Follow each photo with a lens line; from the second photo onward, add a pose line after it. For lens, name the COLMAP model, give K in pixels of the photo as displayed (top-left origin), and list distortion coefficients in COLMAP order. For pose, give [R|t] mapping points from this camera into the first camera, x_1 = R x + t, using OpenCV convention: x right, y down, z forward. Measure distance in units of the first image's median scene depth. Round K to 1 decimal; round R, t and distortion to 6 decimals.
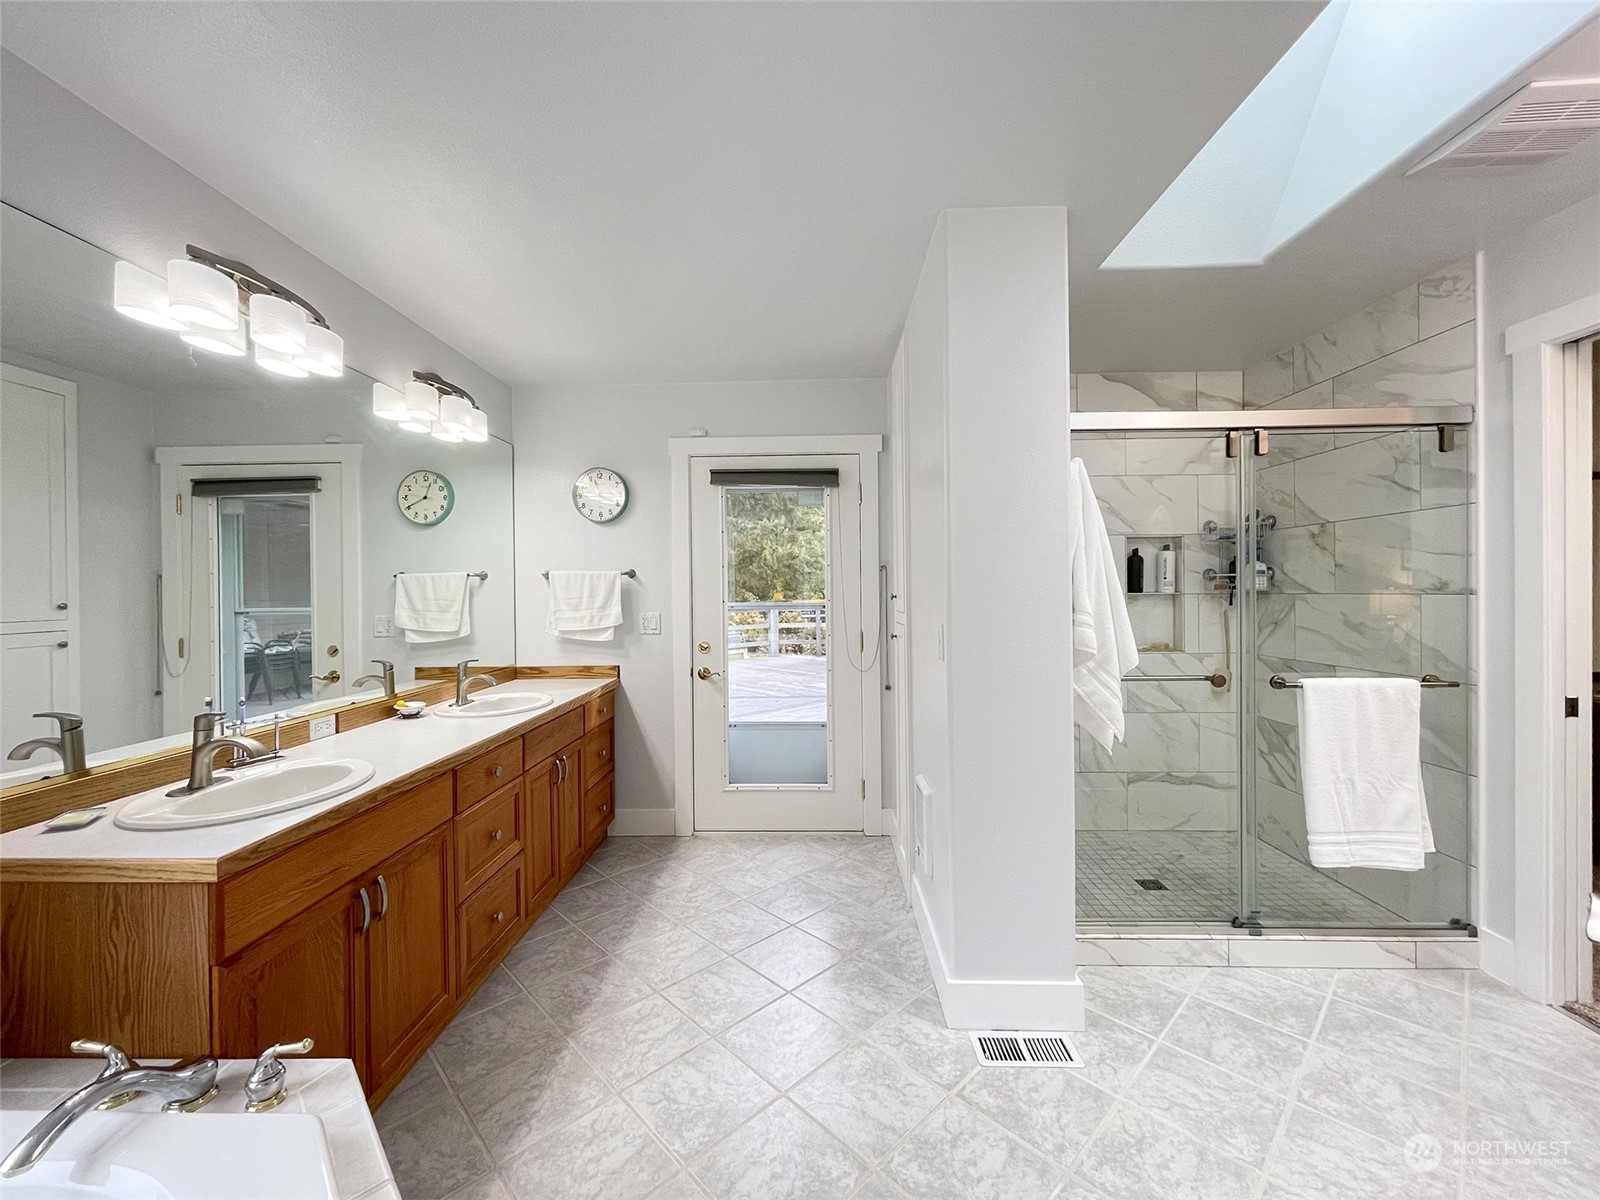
lens RADIAL K [[660.1, 0, 791.6], [0, 660.1, 596.7], [0, 0, 1]] dist [-0.006544, 0.002435]
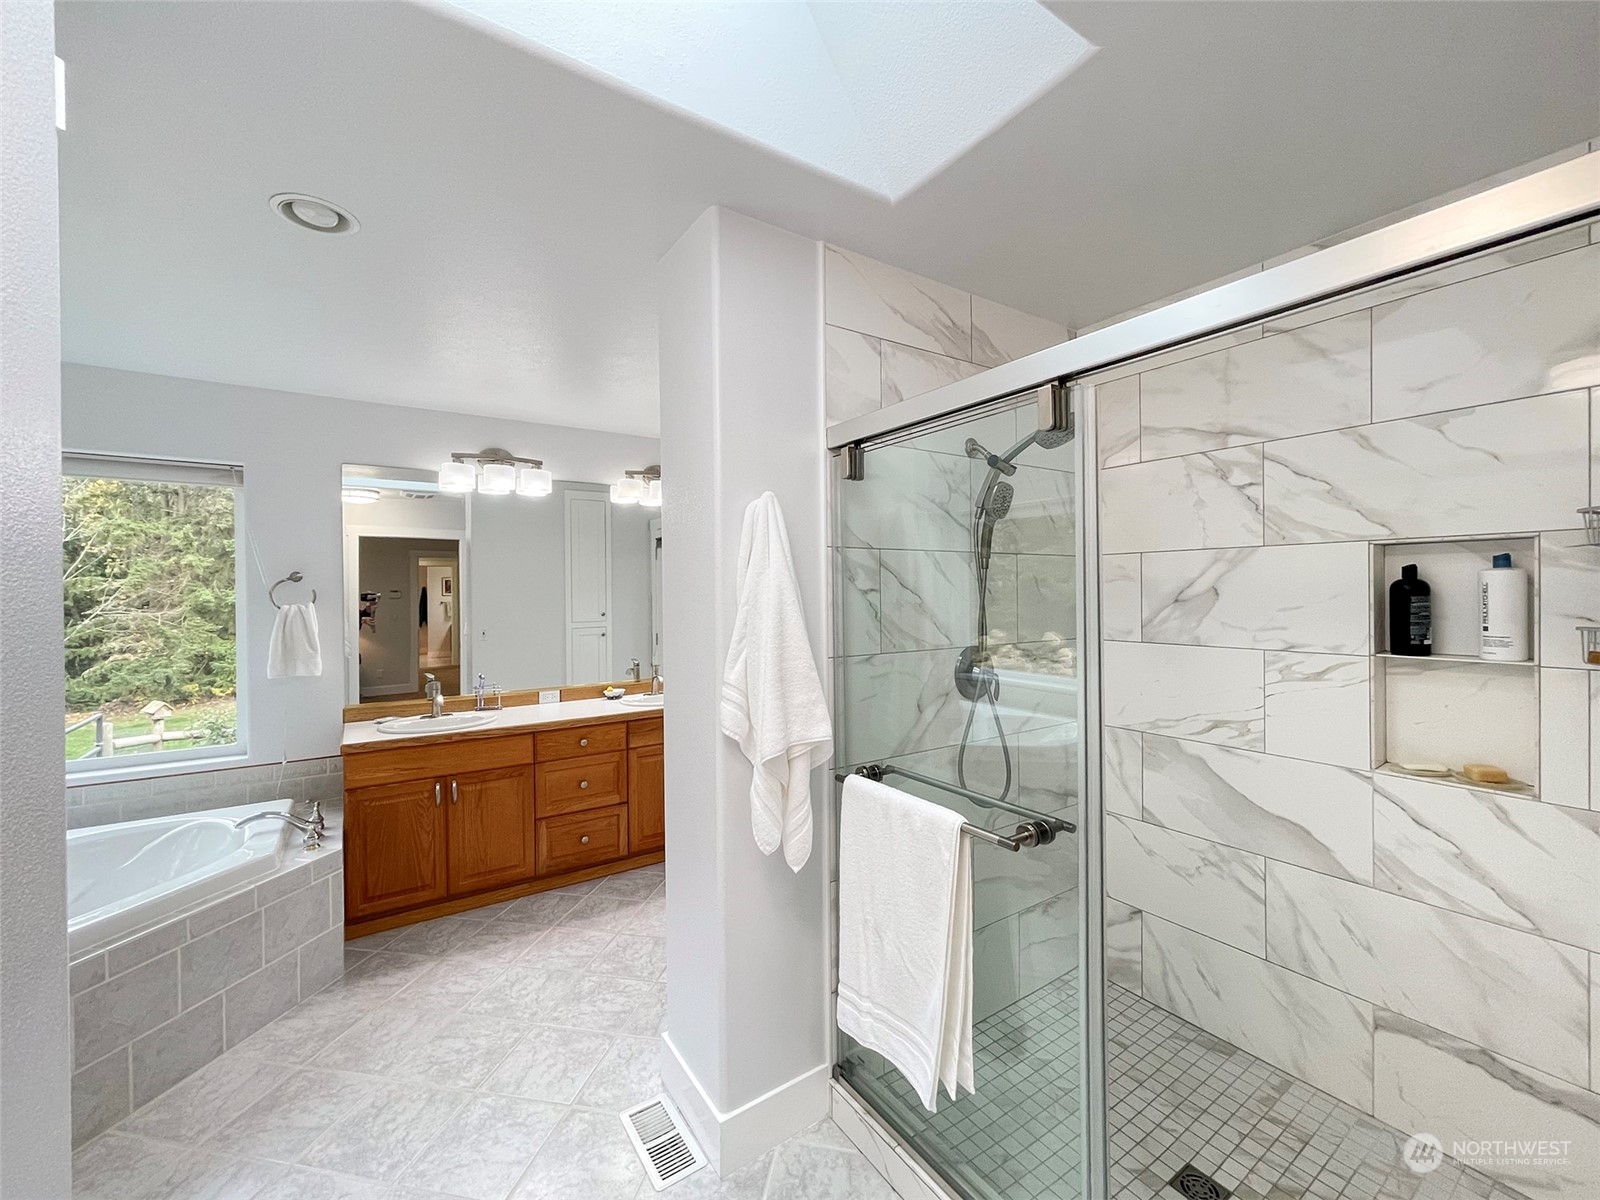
lens RADIAL K [[660.1, 0, 785.3], [0, 660.1, 591.8], [0, 0, 1]] dist [-0.006544, 0.002435]
pose [[0.565694, 0.005426, -0.824597, 0.739036], [-0.001472, 0.999983, 0.005571, -0.061553], [0.824614, -0.001938, 0.565693, 0.369533]]
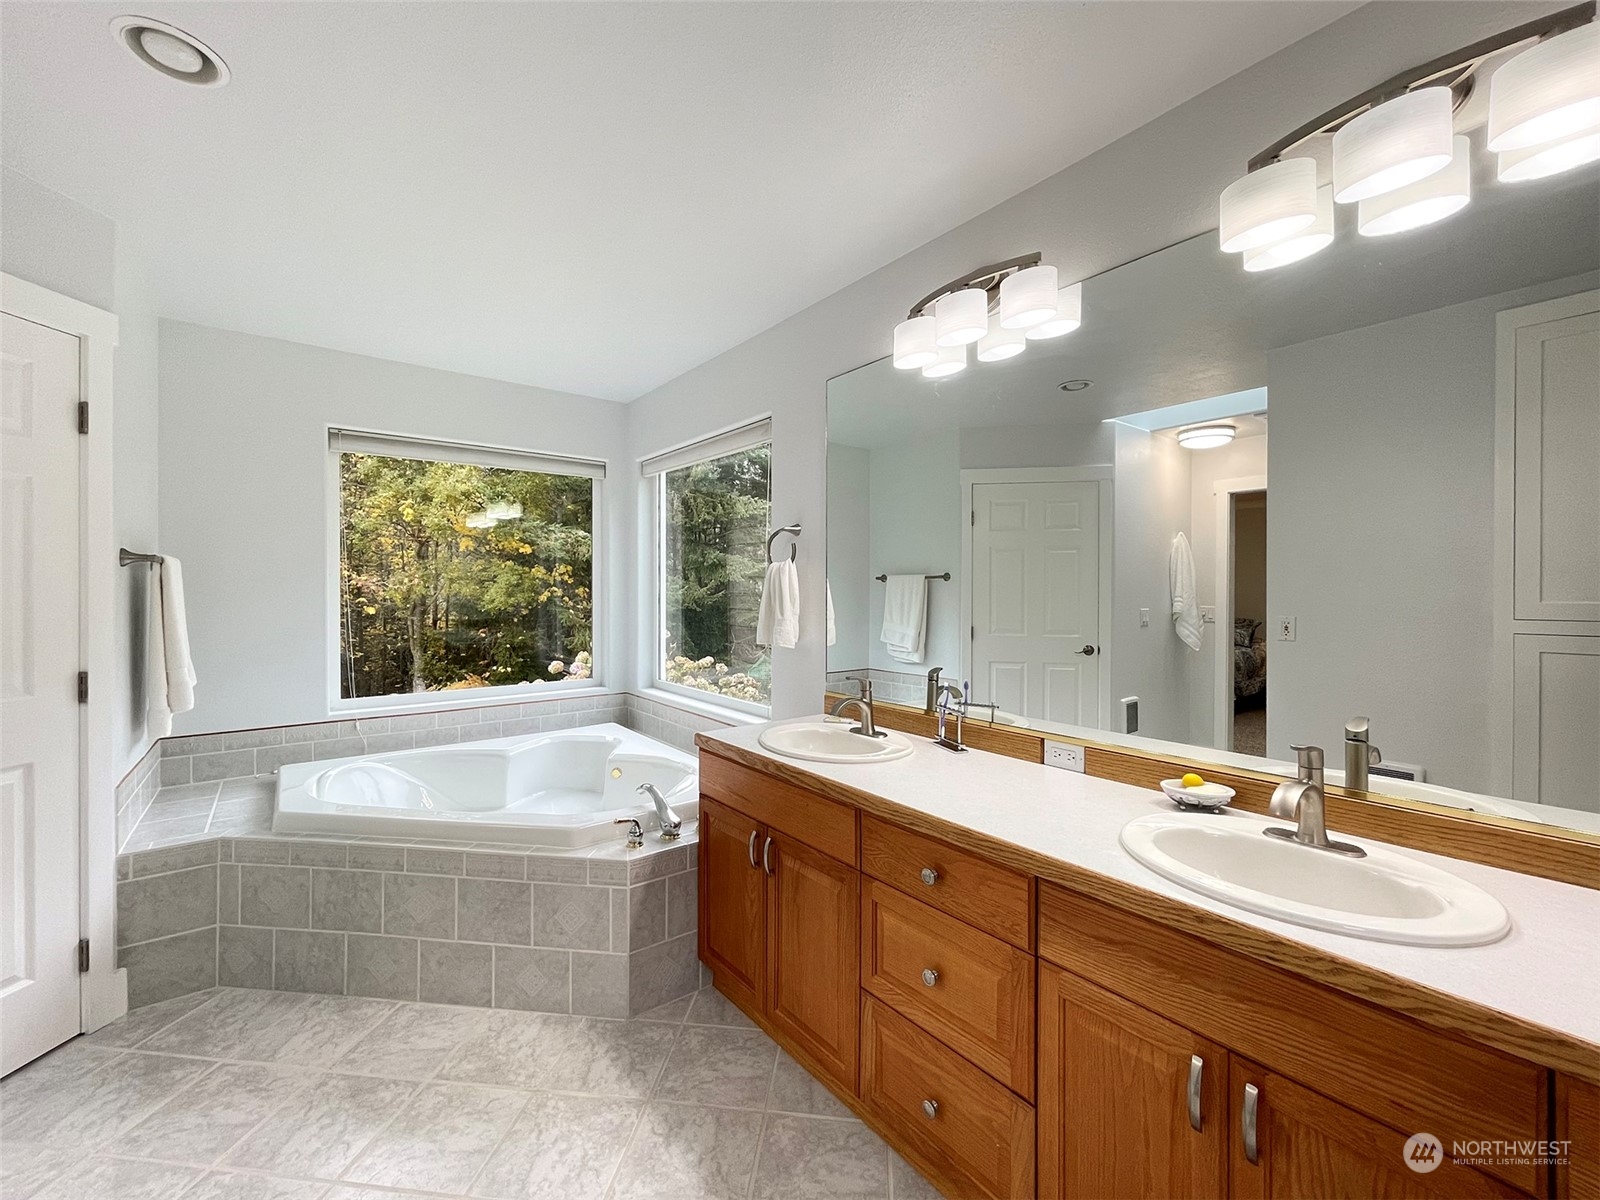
lens RADIAL K [[660.1, 0, 804.1], [0, 660.1, 591.3], [0, 0, 1]] dist [-0.006544, 0.002435]
pose [[-0.767787, 0.006445, -0.640672, 0.029229], [-0.000451, 0.999944, 0.010600, -0.006608], [0.640705, 0.008427, -0.767741, 0.981738]]
